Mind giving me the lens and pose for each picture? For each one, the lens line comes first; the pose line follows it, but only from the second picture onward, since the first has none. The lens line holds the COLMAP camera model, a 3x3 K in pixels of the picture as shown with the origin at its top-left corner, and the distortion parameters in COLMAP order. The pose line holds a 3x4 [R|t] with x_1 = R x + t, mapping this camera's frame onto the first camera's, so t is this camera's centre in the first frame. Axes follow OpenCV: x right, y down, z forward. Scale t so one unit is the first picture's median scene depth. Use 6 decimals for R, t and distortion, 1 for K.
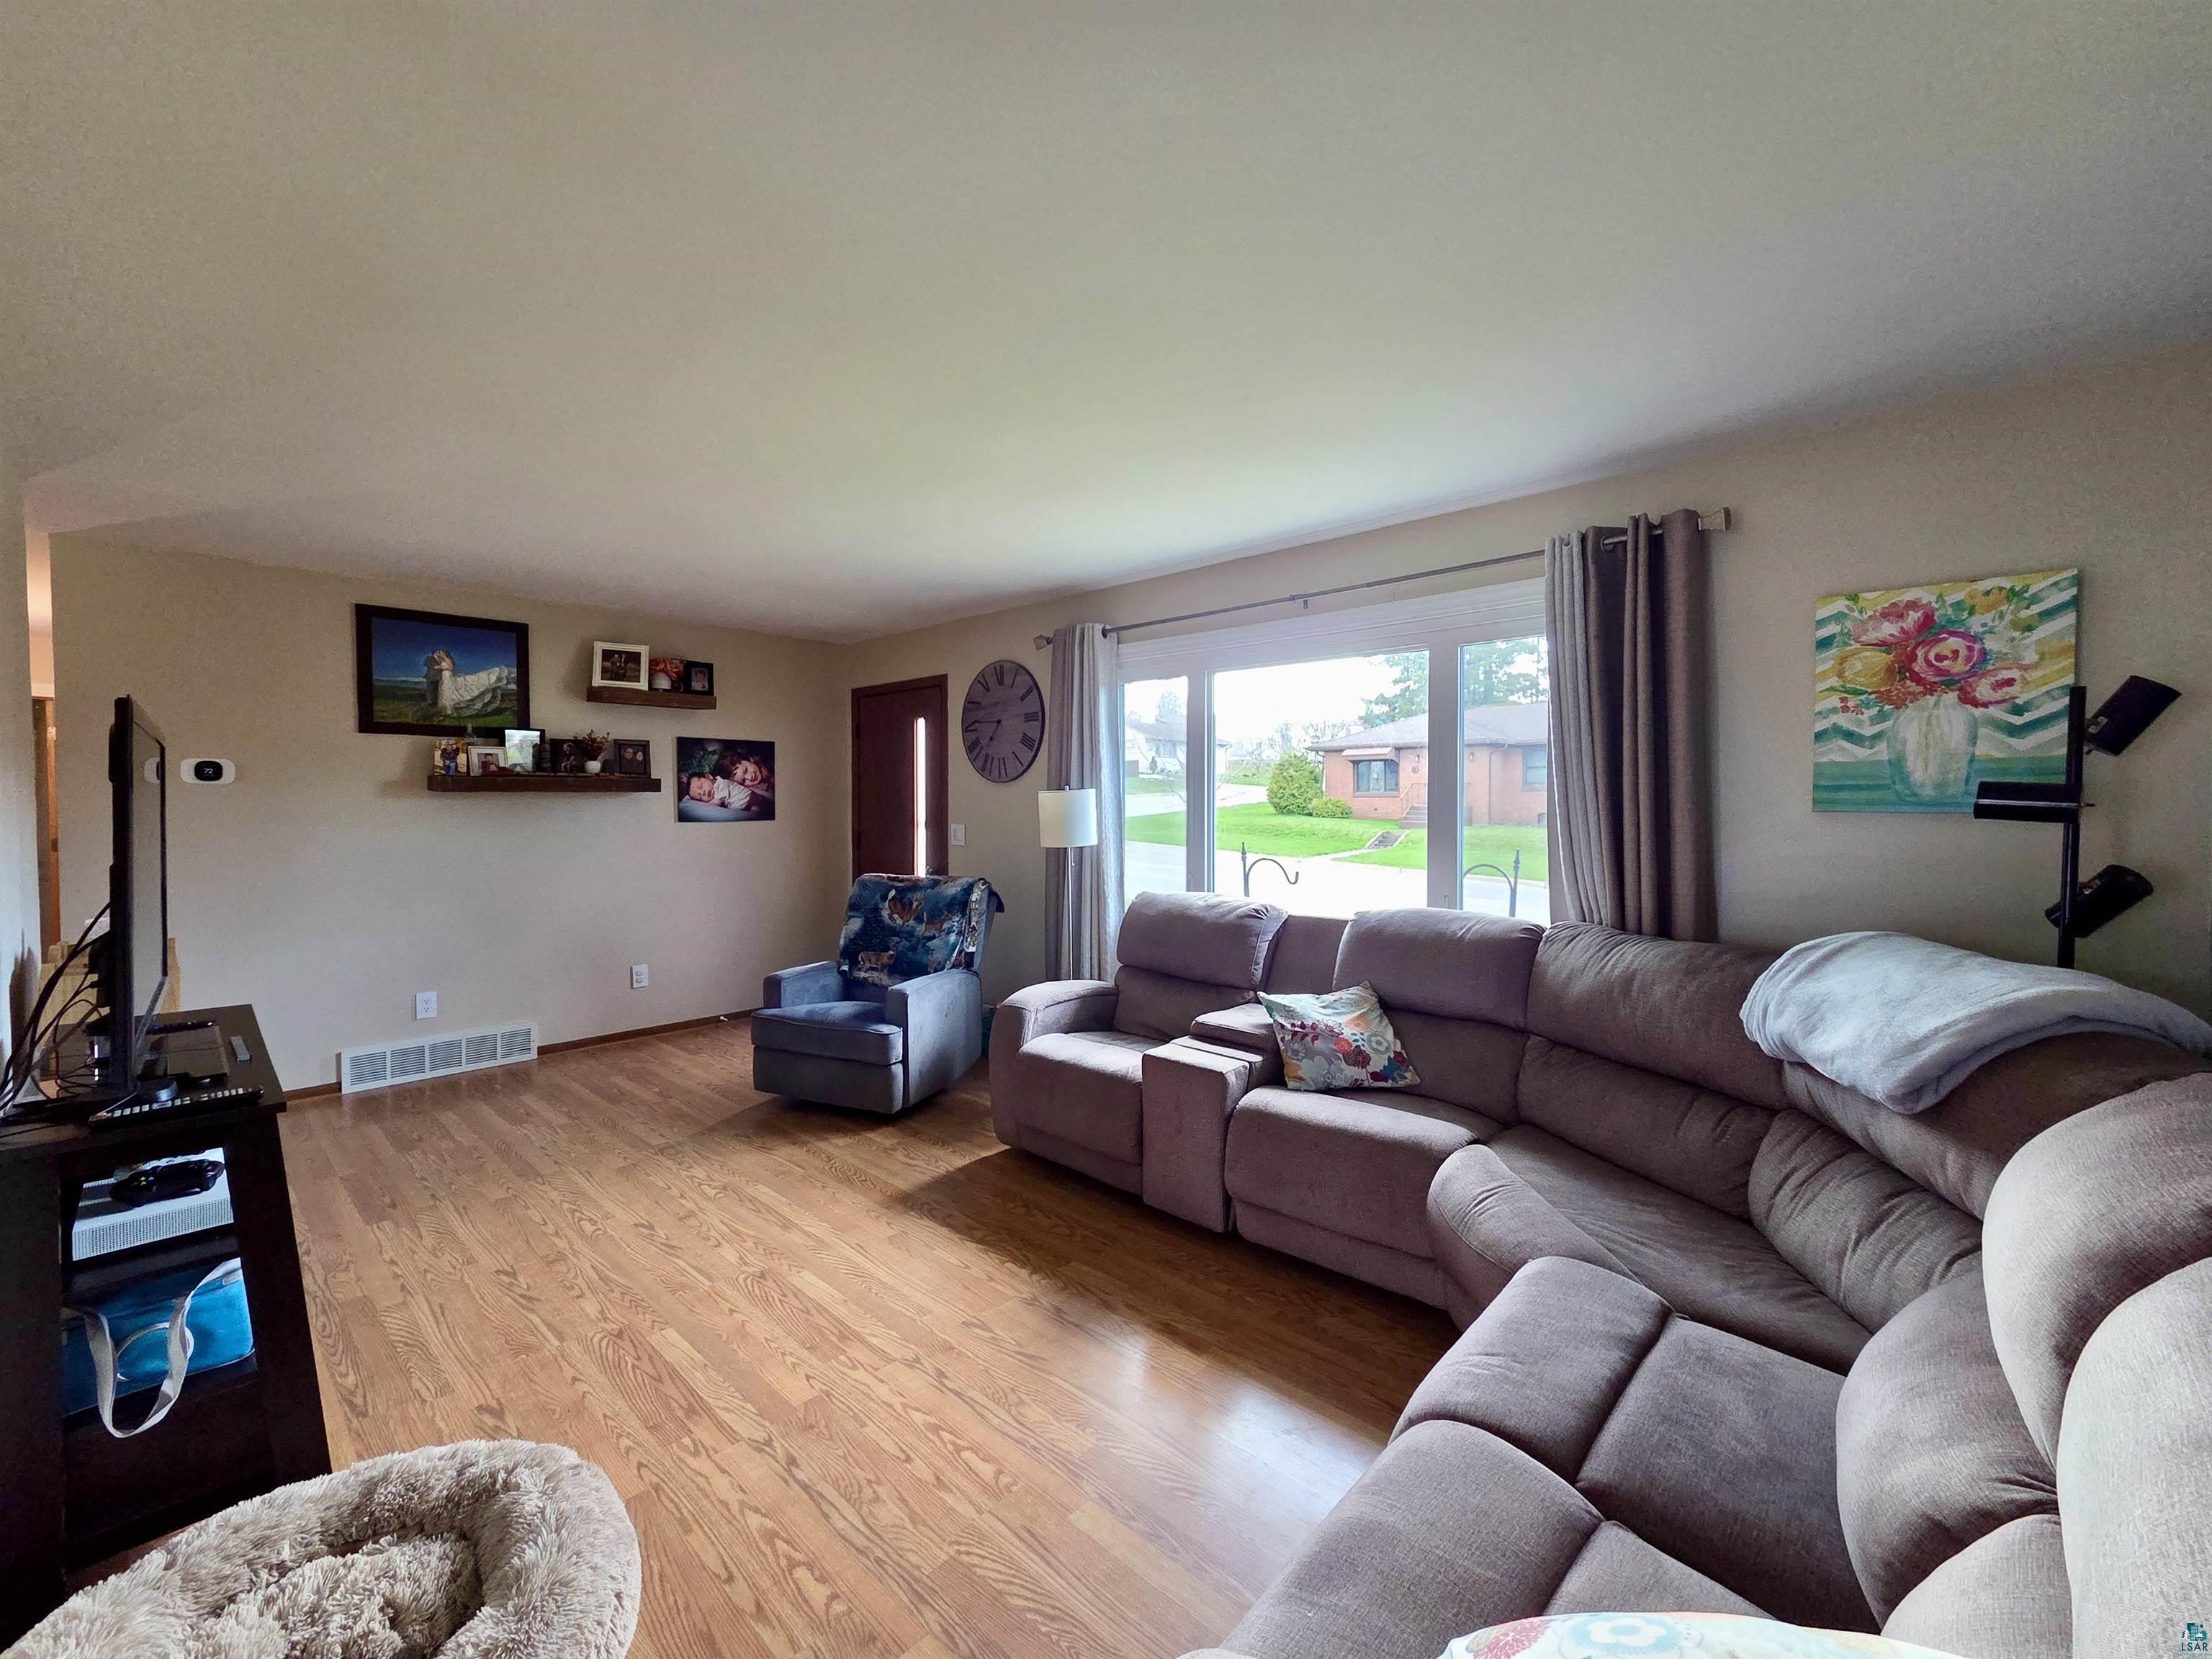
lens RADIAL K [[902.5, 0, 1086.7], [0, 902.5, 813.0], [0, 0, 1]] dist [-0.000383, -0.000099]
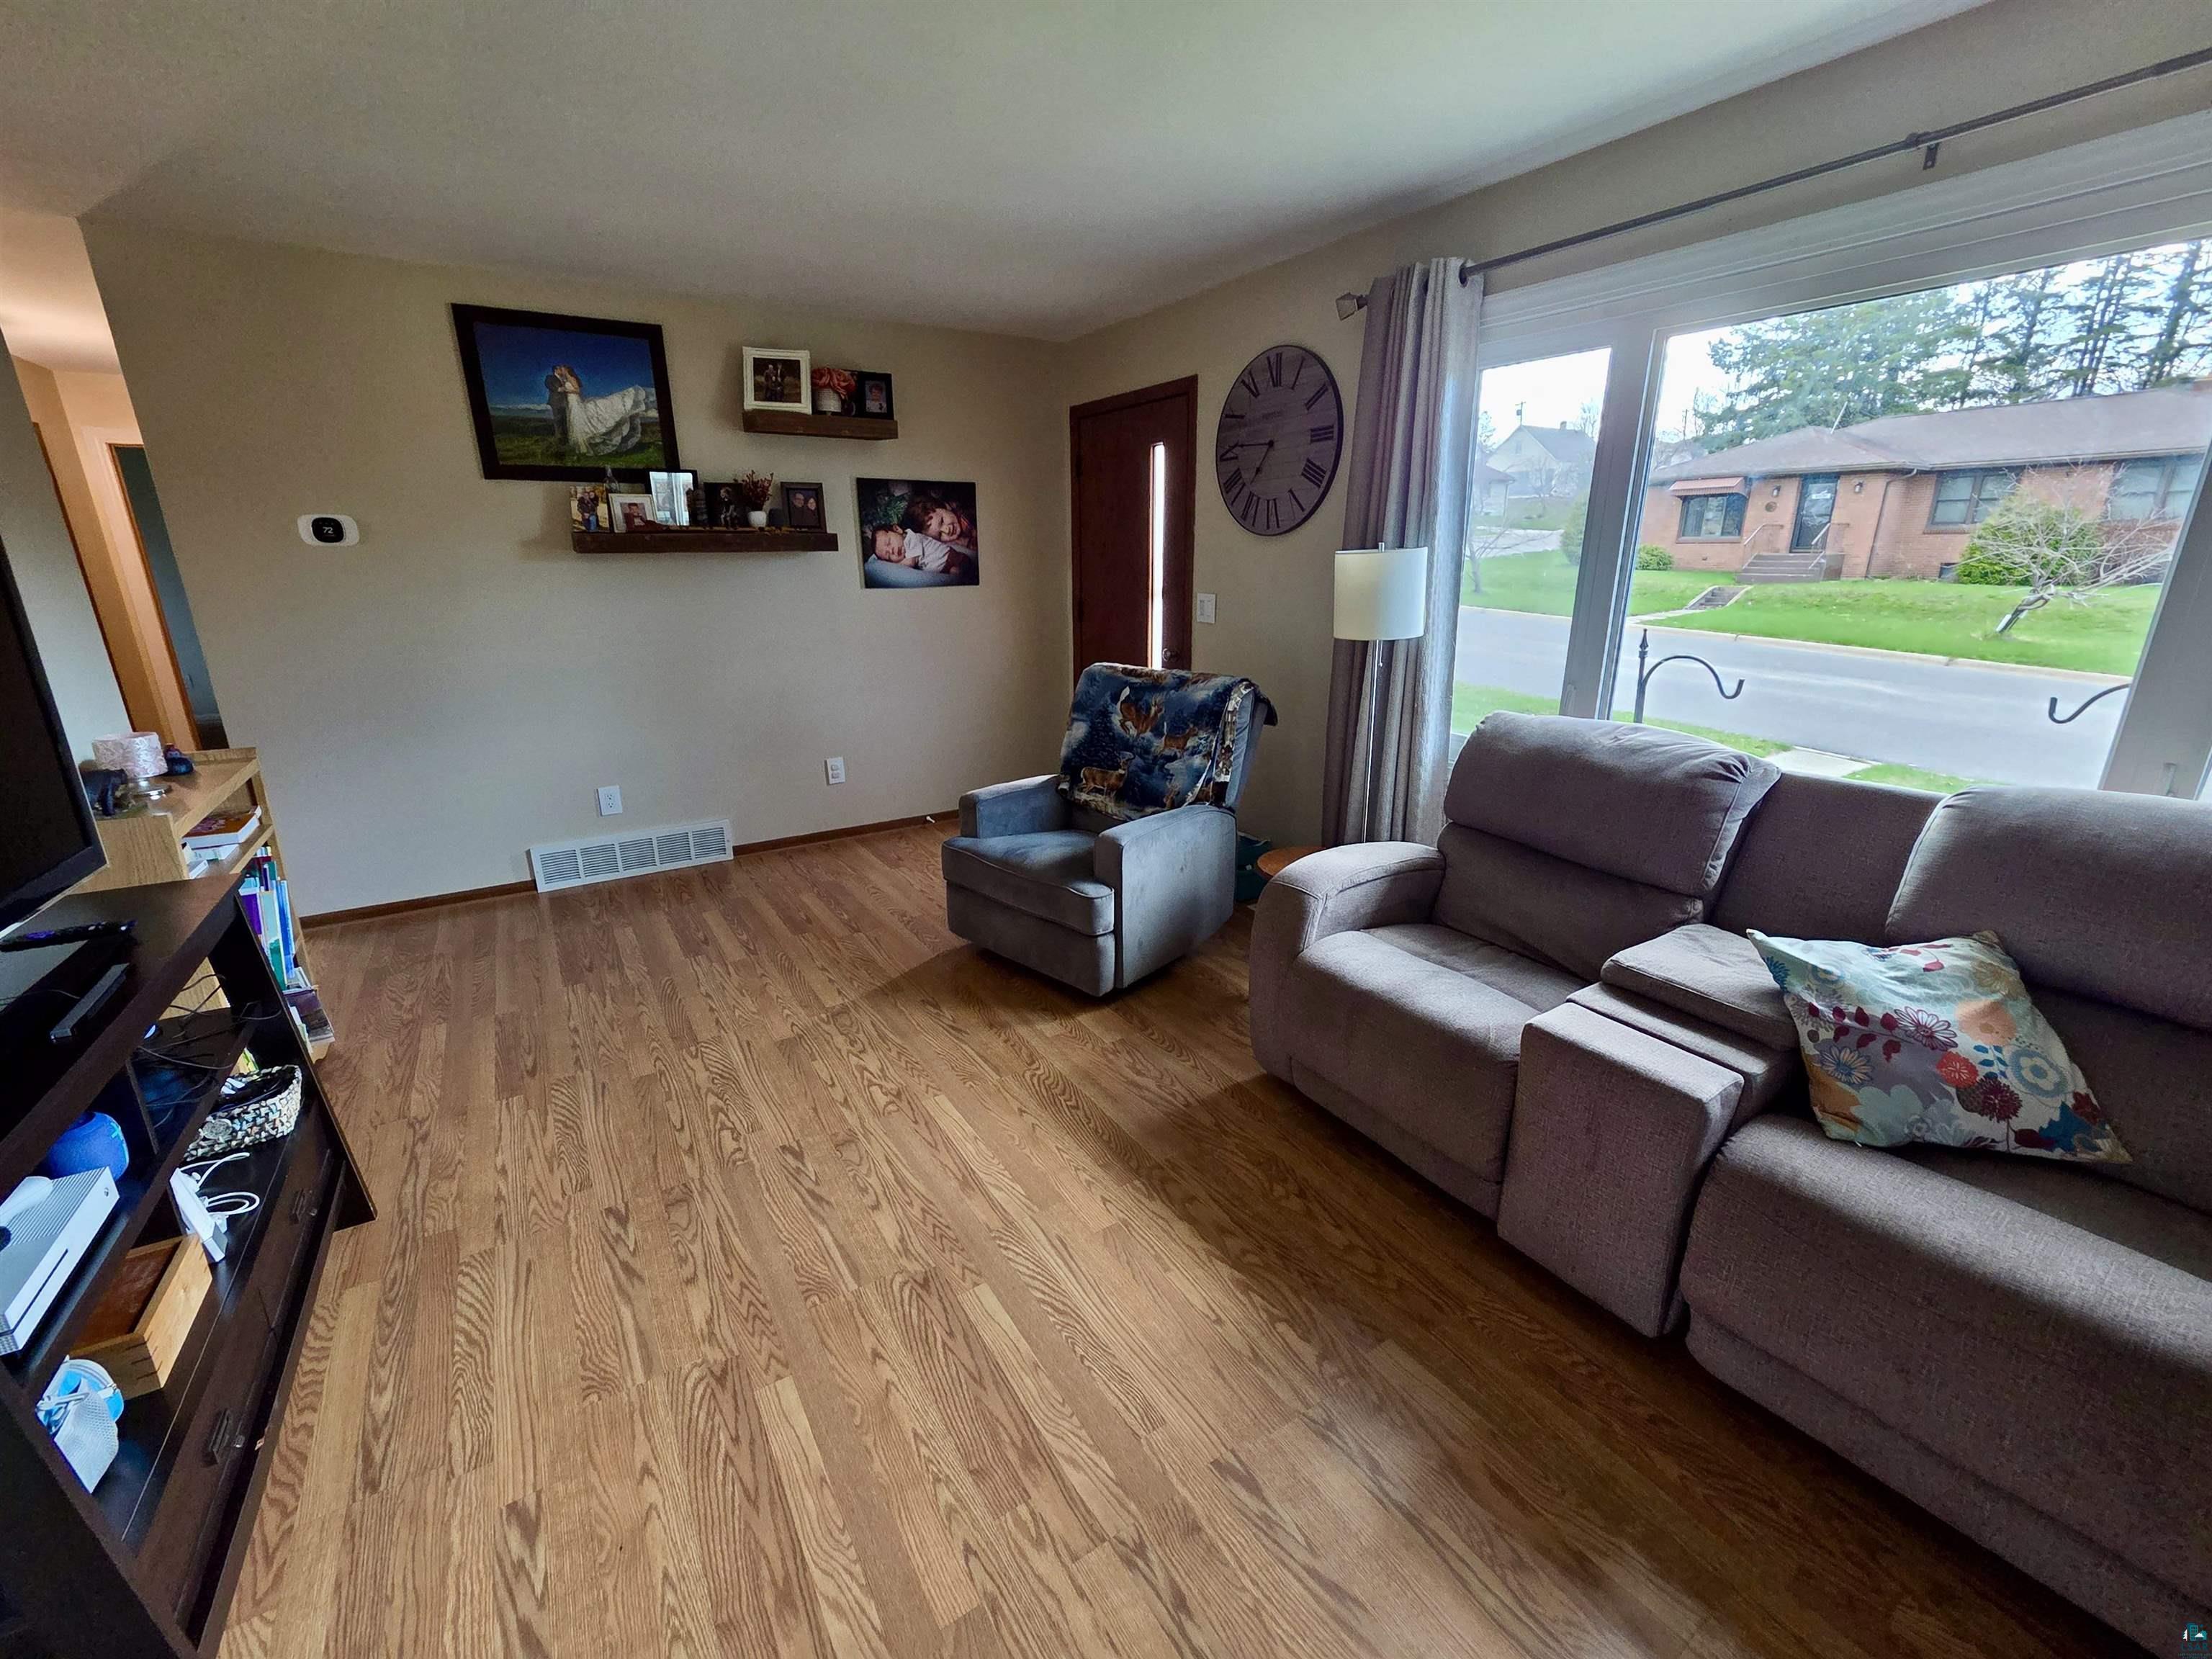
lens RADIAL K [[908.4, 0, 1094.2], [0, 908.4, 815.0], [0, 0, 1]] dist [0.003837, -0.000271]
pose [[0.969911, 0.064579, -0.234738, -0.054389], [0.000678, 0.963457, 0.267861, -0.015598], [0.243458, -0.259960, 0.934424, 0.281310]]
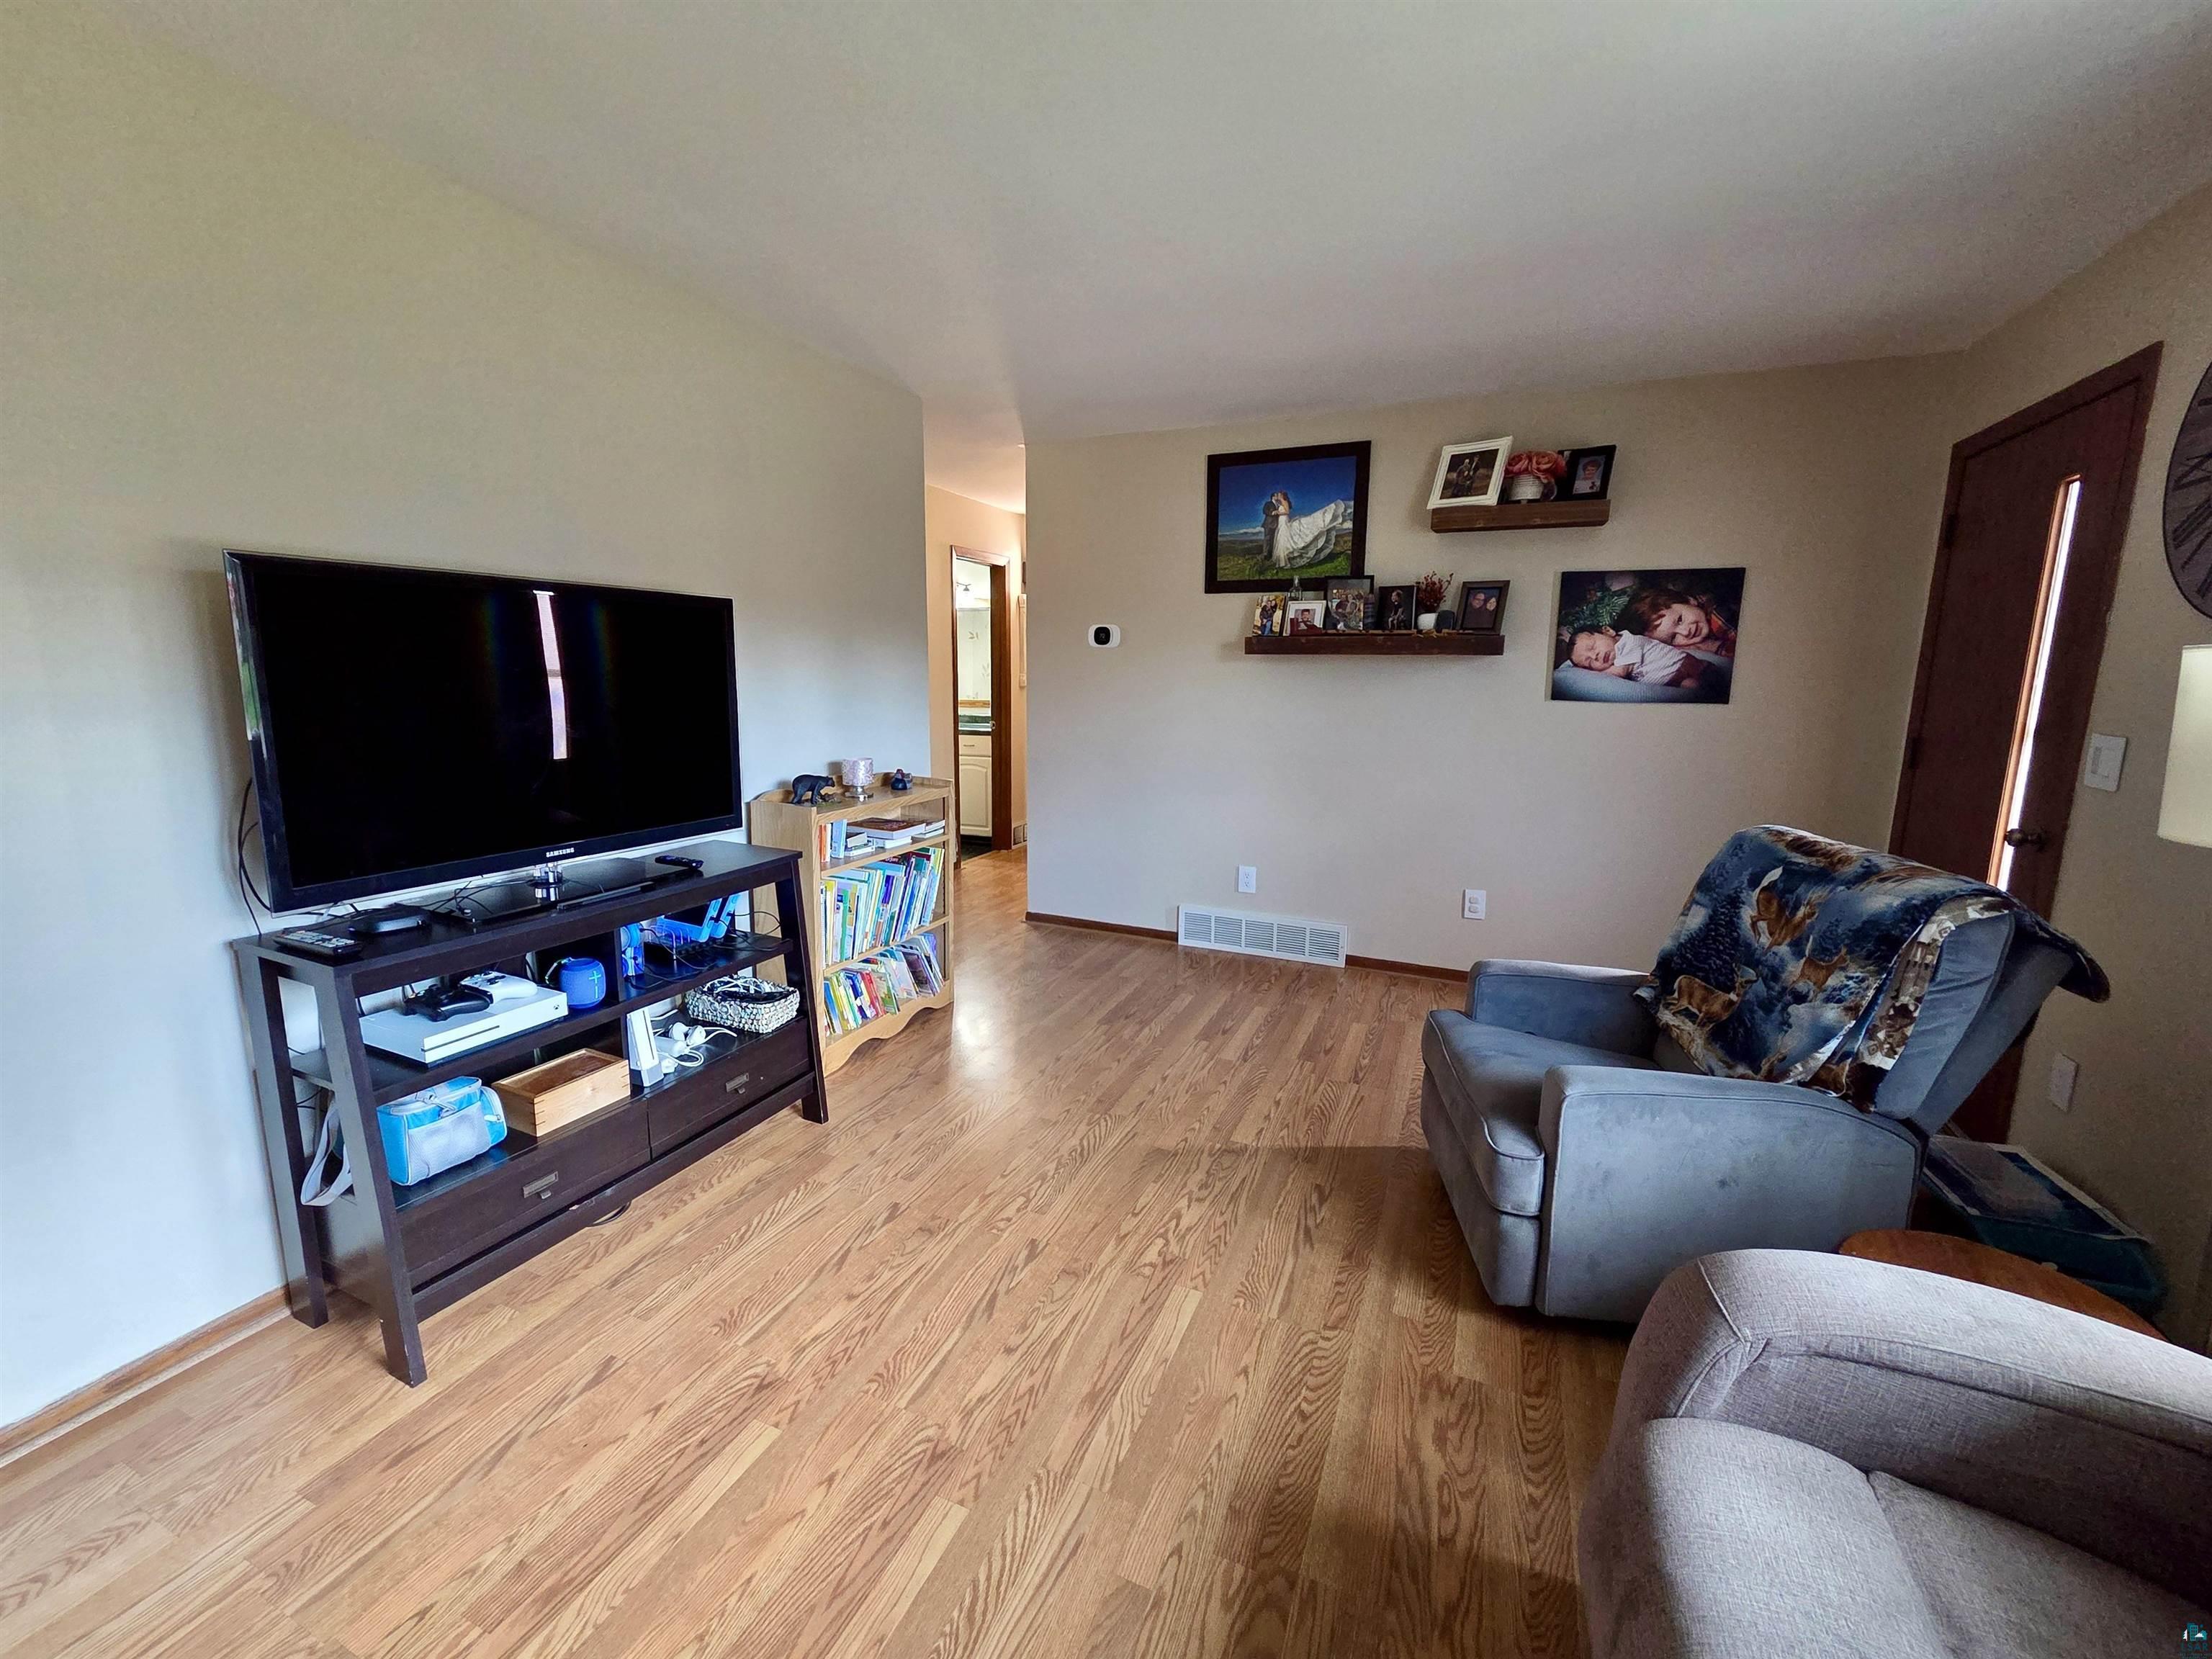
lens RADIAL K [[908.4, 0, 1094.2], [0, 908.4, 815.0], [0, 0, 1]] dist [0.003837, -0.000271]
pose [[0.339757, 0.161666, -0.926514, 0.104675], [-0.025194, 0.986327, 0.162864, -0.009322], [0.940176, -0.031992, 0.339185, 0.544749]]
